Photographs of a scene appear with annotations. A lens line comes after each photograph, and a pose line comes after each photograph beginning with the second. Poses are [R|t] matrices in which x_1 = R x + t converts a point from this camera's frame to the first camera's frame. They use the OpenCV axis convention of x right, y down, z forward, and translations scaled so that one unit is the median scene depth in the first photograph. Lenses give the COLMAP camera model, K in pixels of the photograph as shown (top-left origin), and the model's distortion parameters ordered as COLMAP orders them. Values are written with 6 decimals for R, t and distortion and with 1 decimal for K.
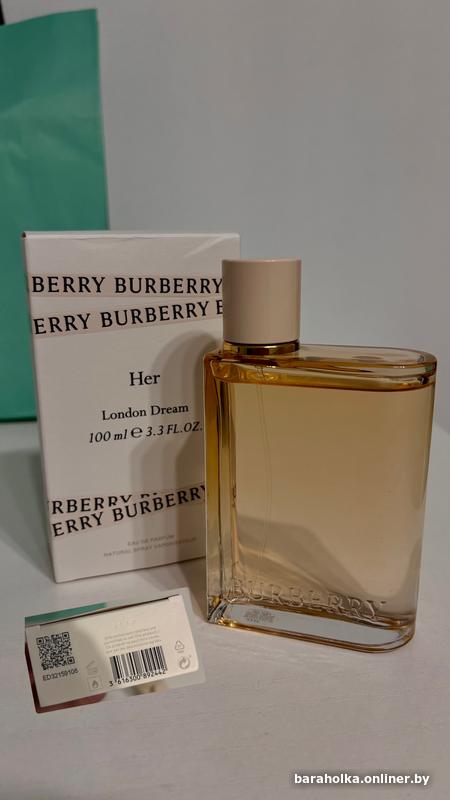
lens RADIAL K [[622.6, 0, 225.9], [0, 622.6, 400.4], [0, 0, 1]] dist [0.001468, 0.001114]
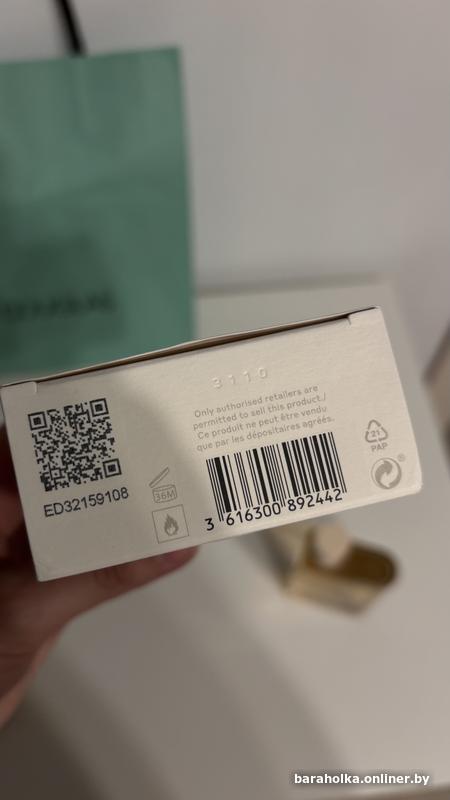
lens RADIAL K [[622.6, 0, 224.7], [0, 622.6, 399.7], [0, 0, 1]] dist [0.001468, 0.001114]
pose [[0.999999, -0.000302, 0.001625, -0.175191], [0.000304, 0.999999, -0.000956, 0.373003], [-0.001625, 0.000957, 0.999998, 0.589045]]
